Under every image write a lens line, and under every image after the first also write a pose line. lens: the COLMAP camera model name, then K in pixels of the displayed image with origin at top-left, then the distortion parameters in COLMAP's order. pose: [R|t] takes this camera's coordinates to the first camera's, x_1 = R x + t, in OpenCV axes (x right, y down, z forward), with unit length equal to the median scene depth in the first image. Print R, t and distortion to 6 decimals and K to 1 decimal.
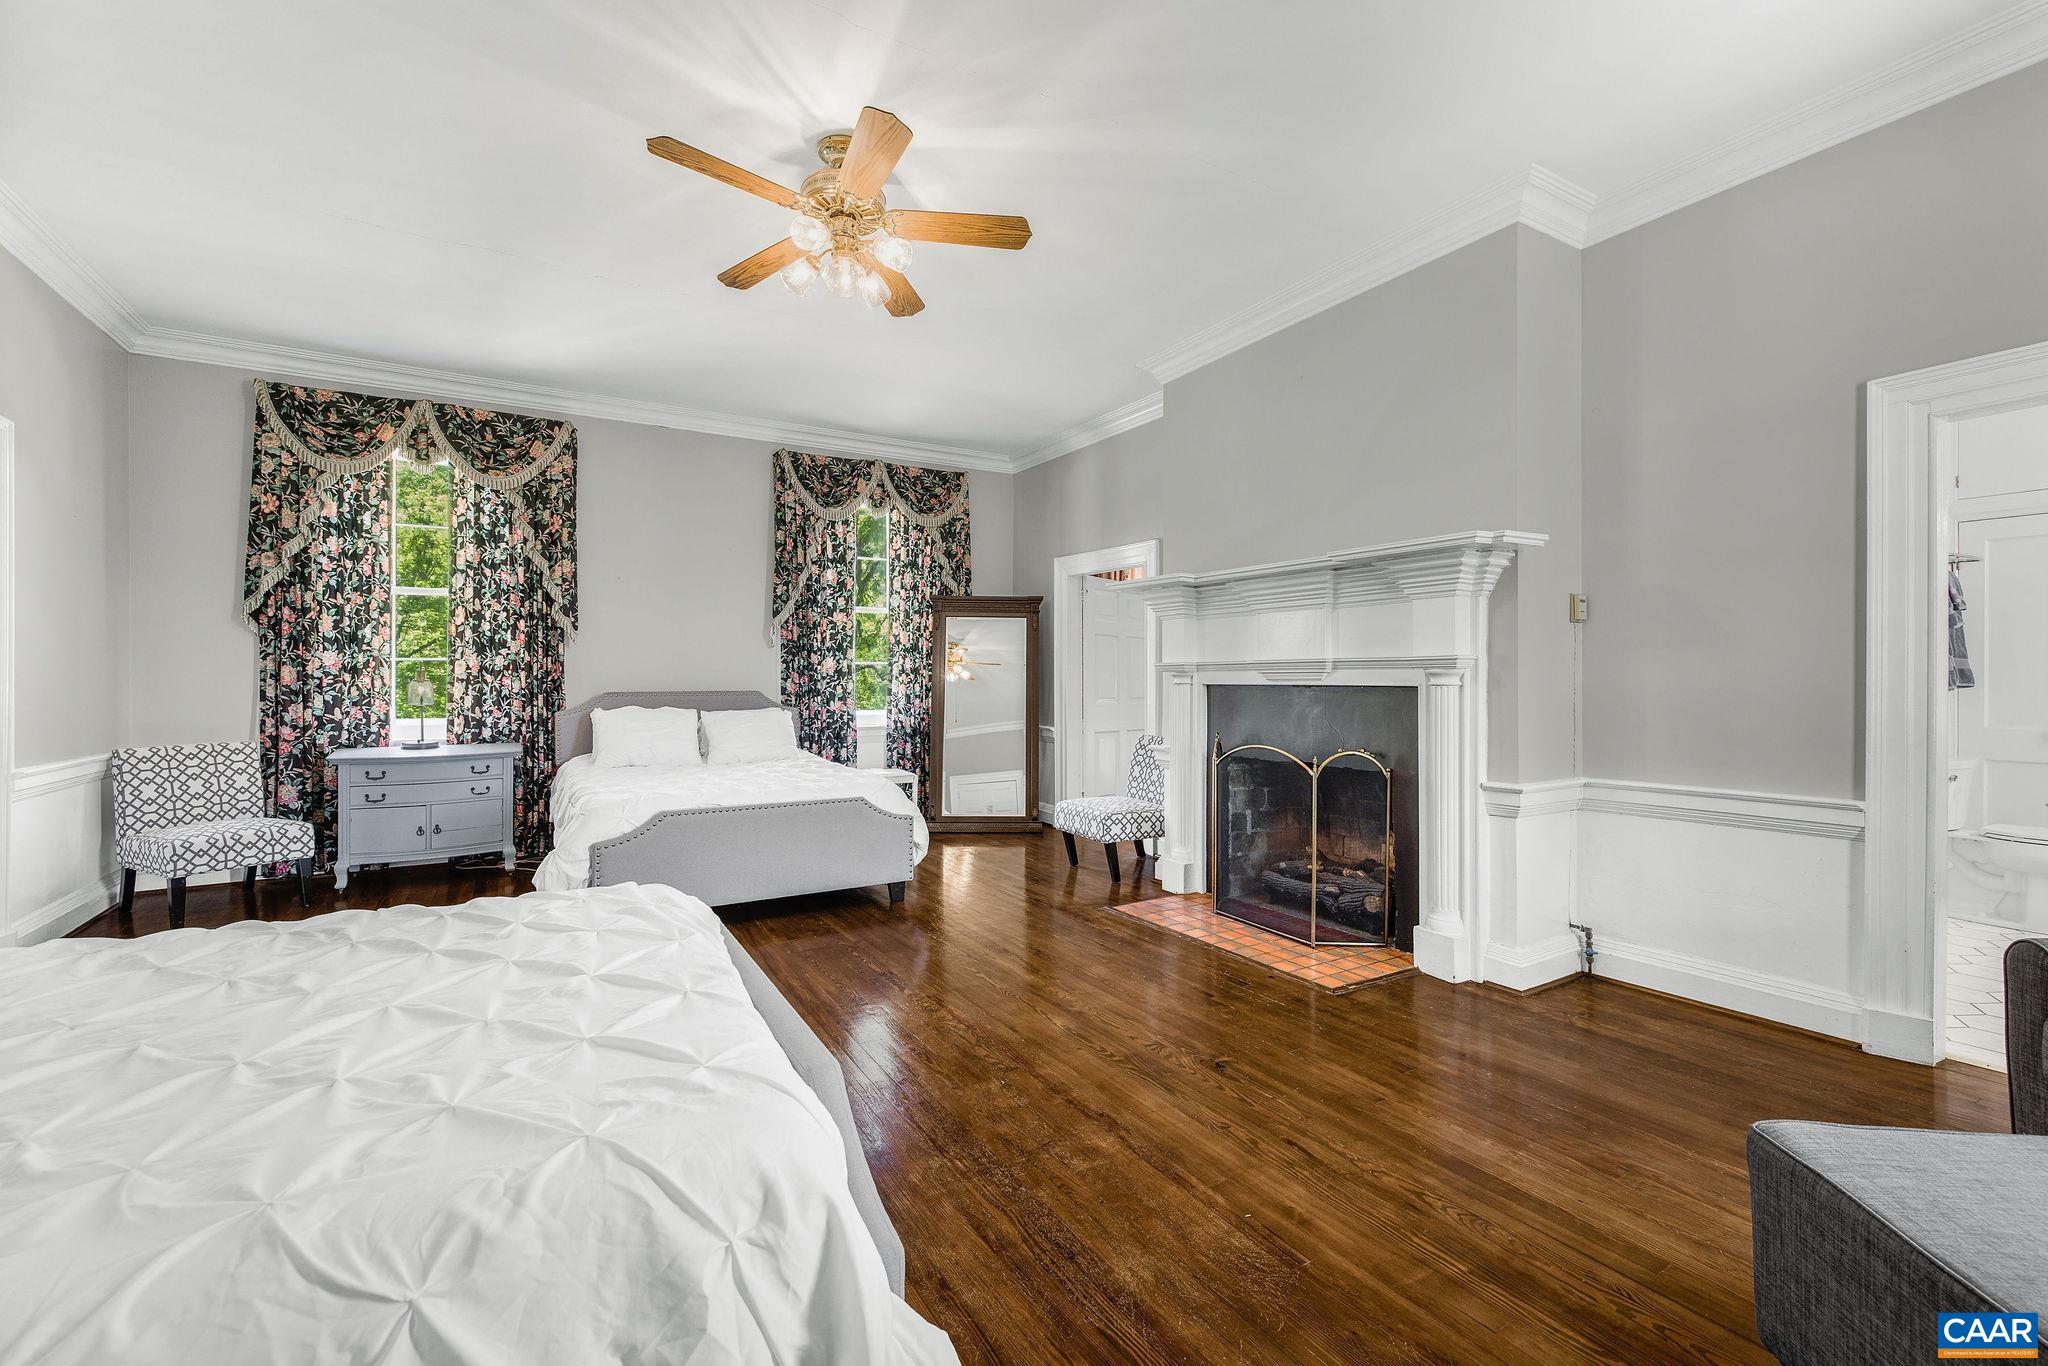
lens RADIAL K [[883.3, 0, 1015.0], [0, 883.3, 680.1], [0, 0, 1]] dist [0.002067, 0.000315]
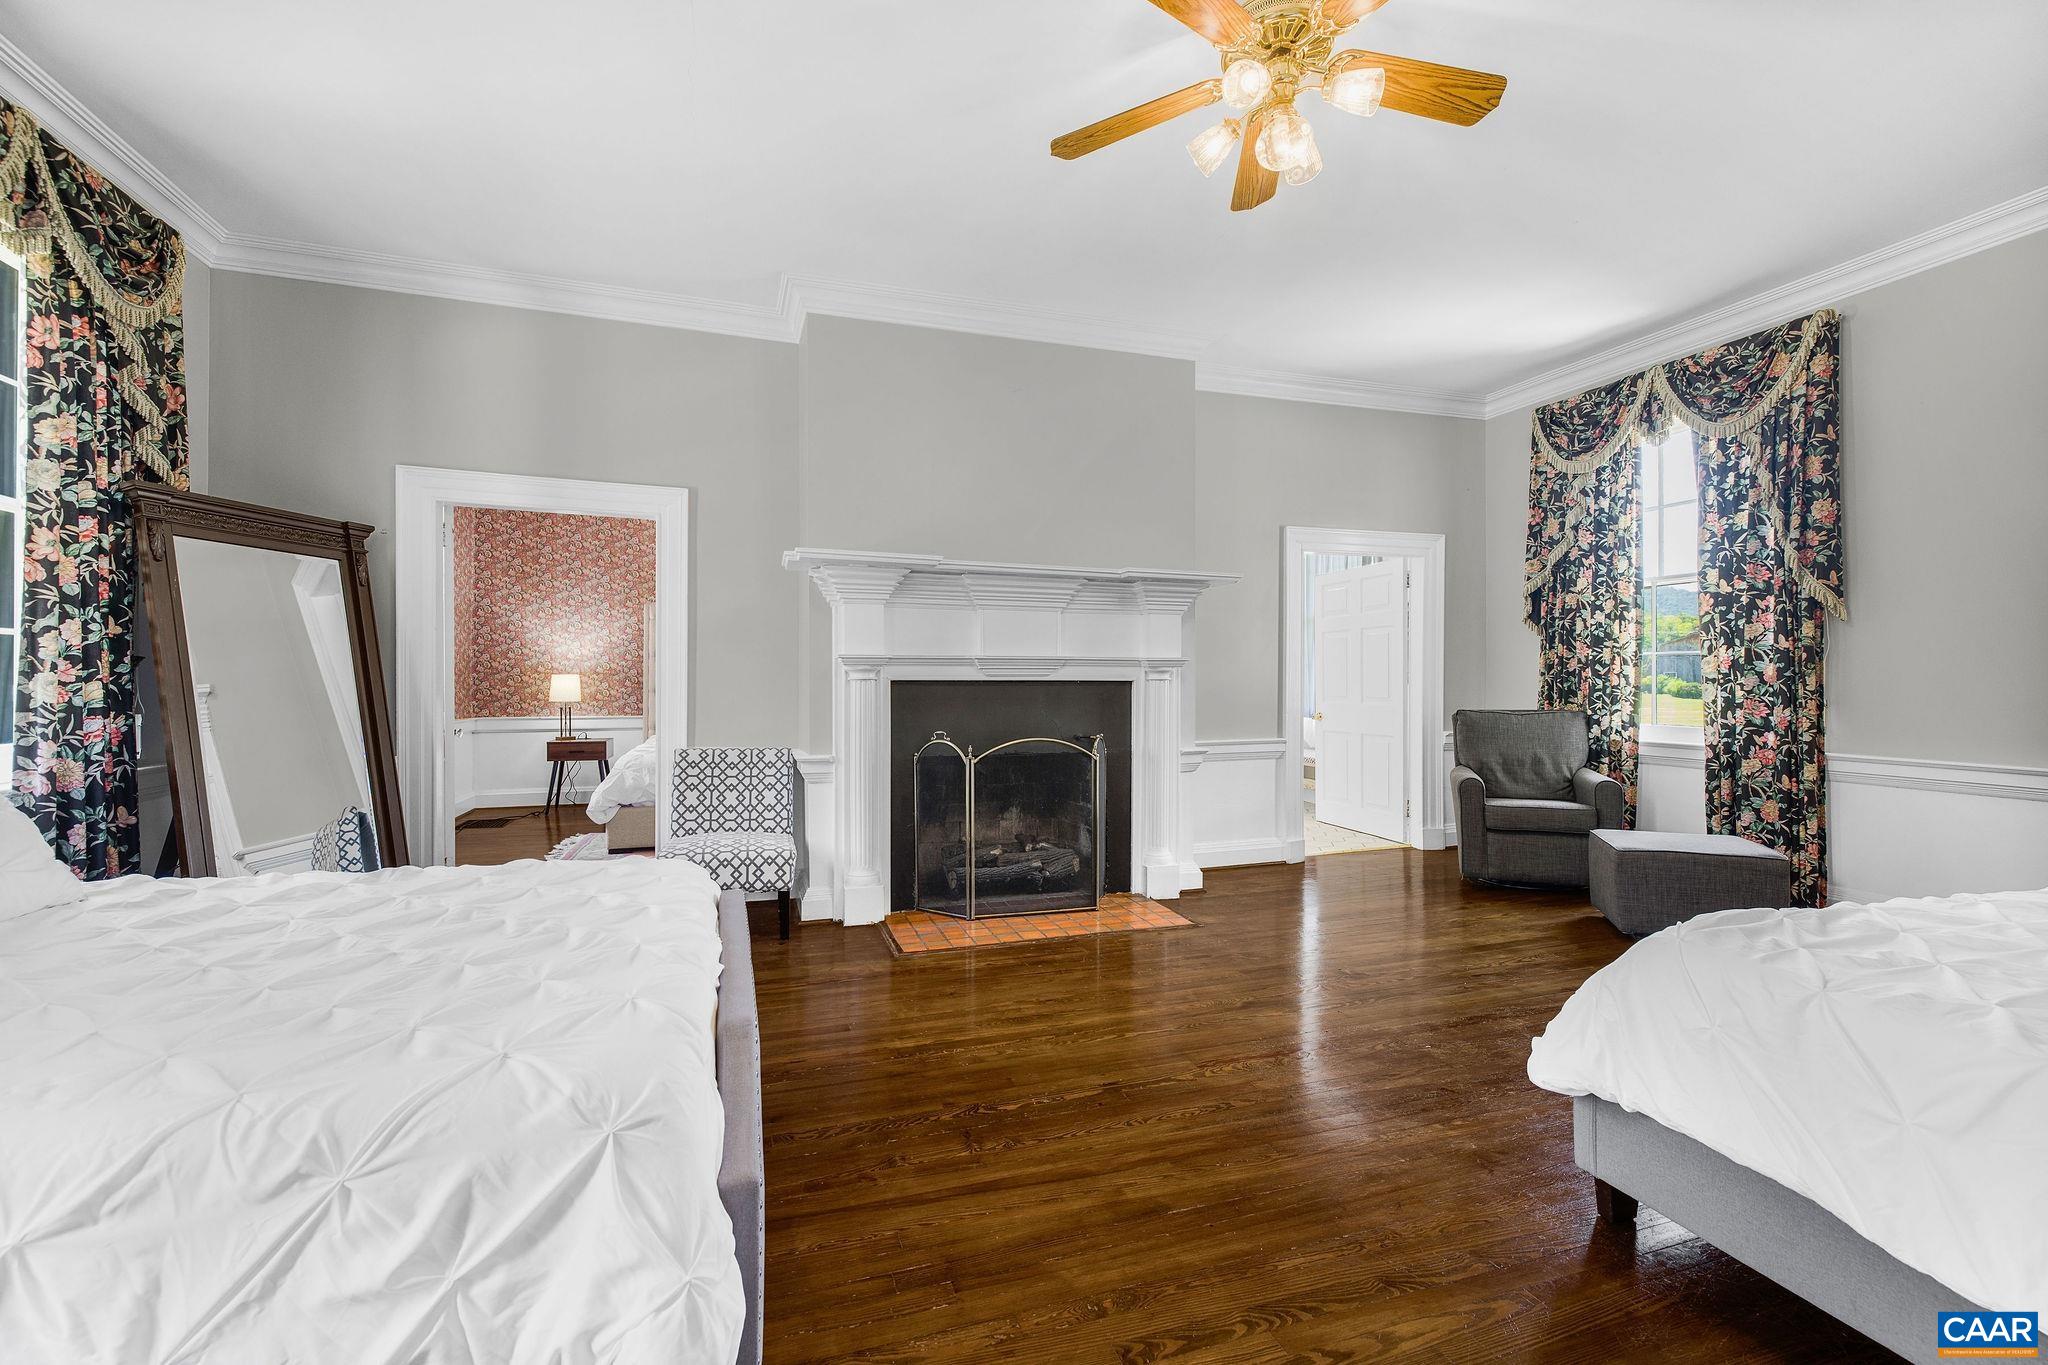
lens RADIAL K [[883.3, 0, 1021.1], [0, 883.3, 681.6], [0, 0, 1]] dist [0.002067, 0.000315]
pose [[0.195989, -0.001645, 0.980605, -0.736246], [-0.000921, 0.999998, 0.001862, 0.005202], [-0.980606, -0.001268, 0.195987, 0.804918]]
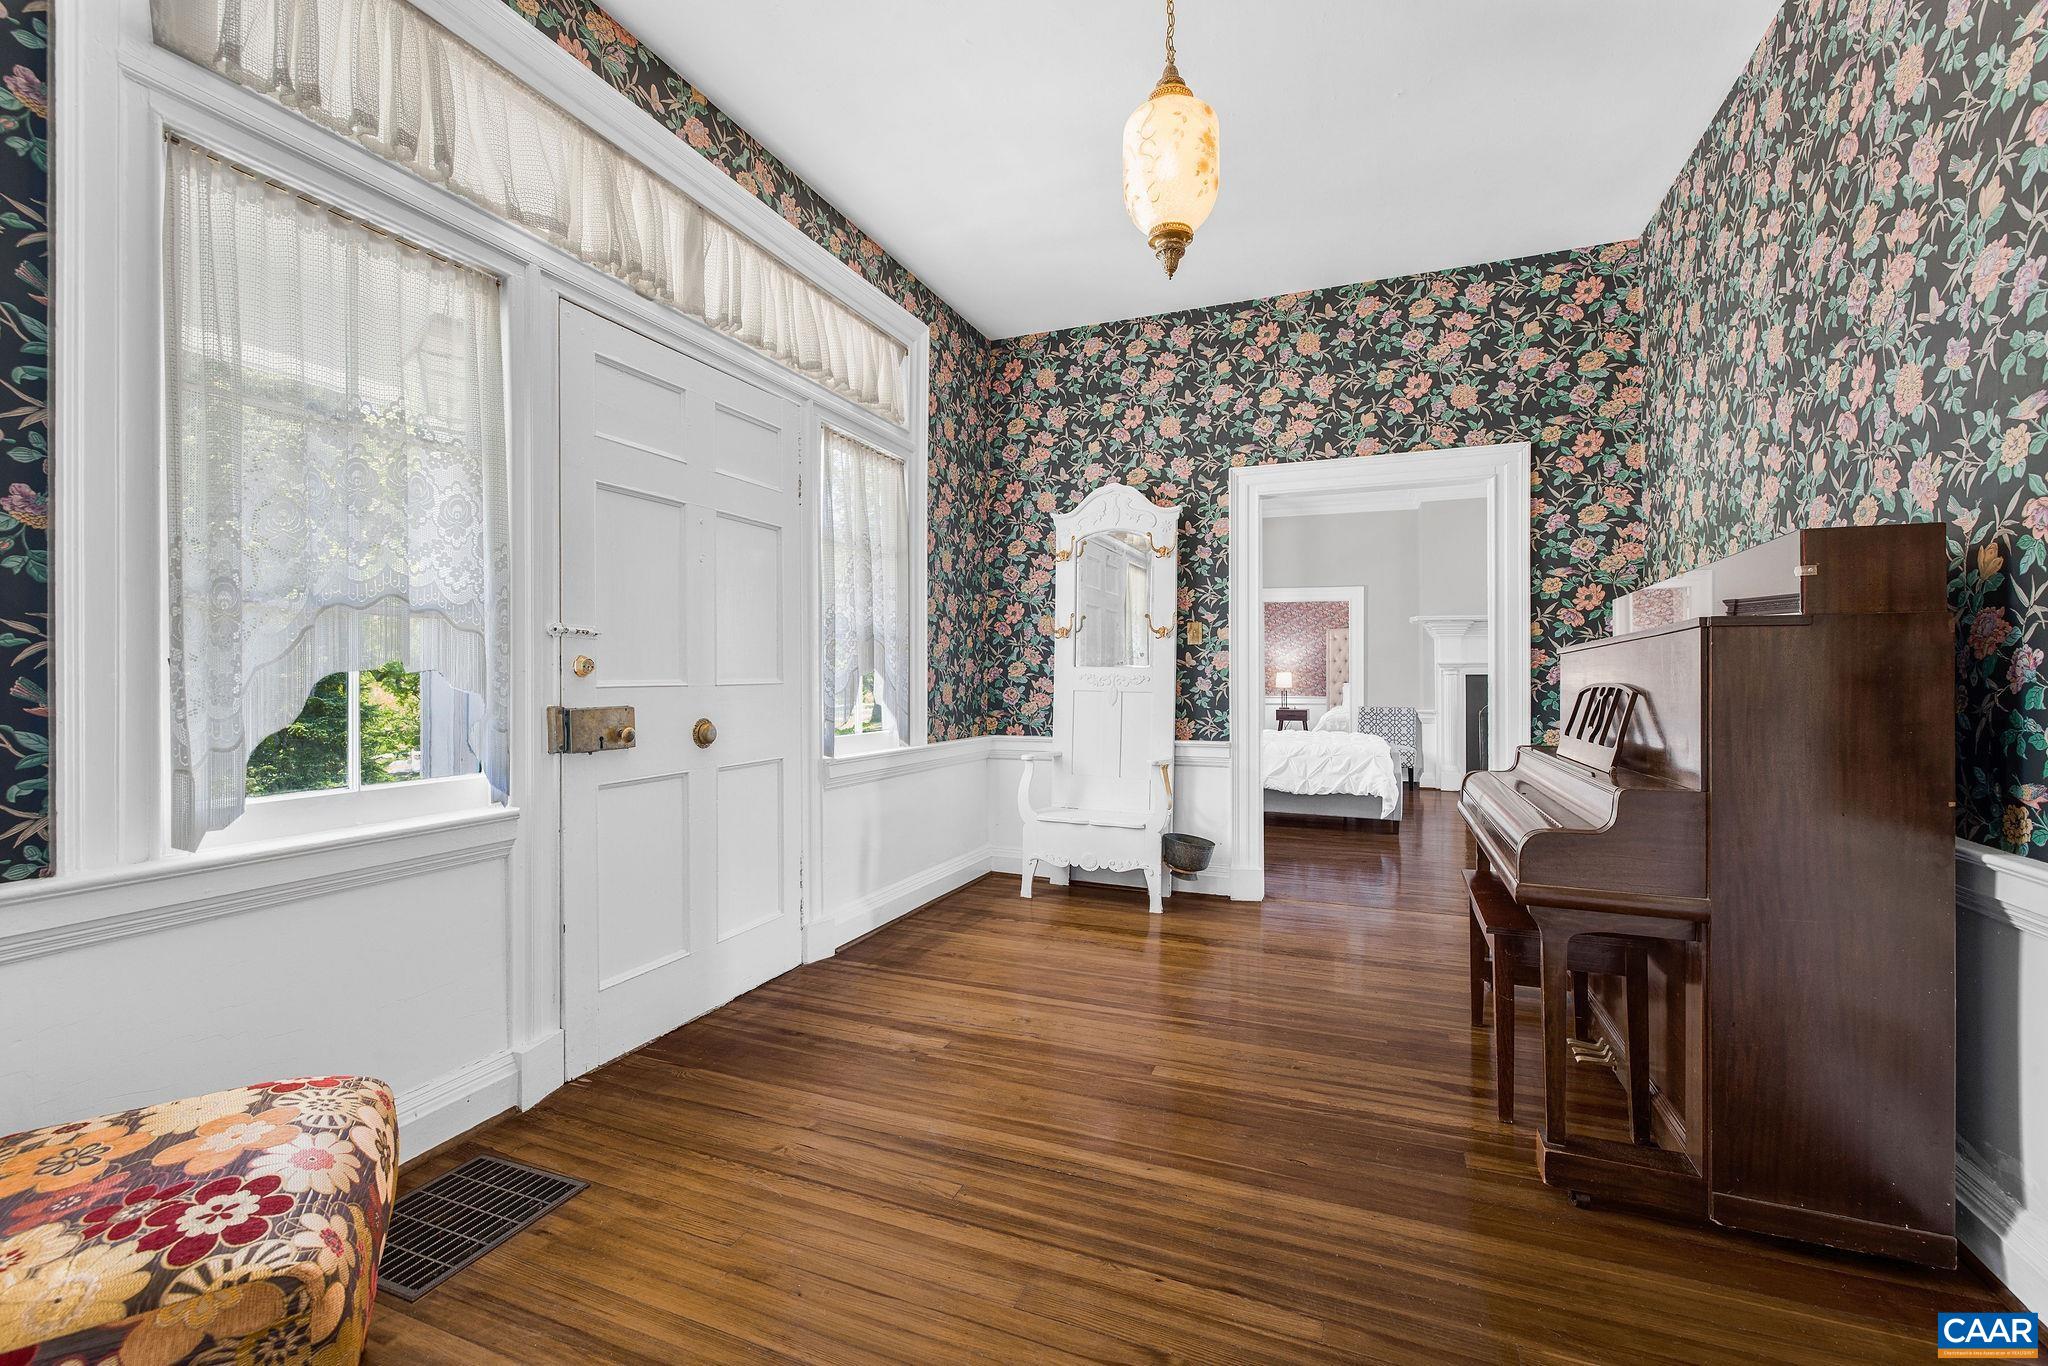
lens RADIAL K [[883.3, 0, 1015.1], [0, 883.3, 678.1], [0, 0, 1]] dist [0.002067, 0.000315]
pose [[0.776869, -0.003029, 0.629655, -1.963505], [0.003382, 0.999994, 0.000637, 0.009548], [-0.629654, 0.001634, 0.776874, 0.172604]]
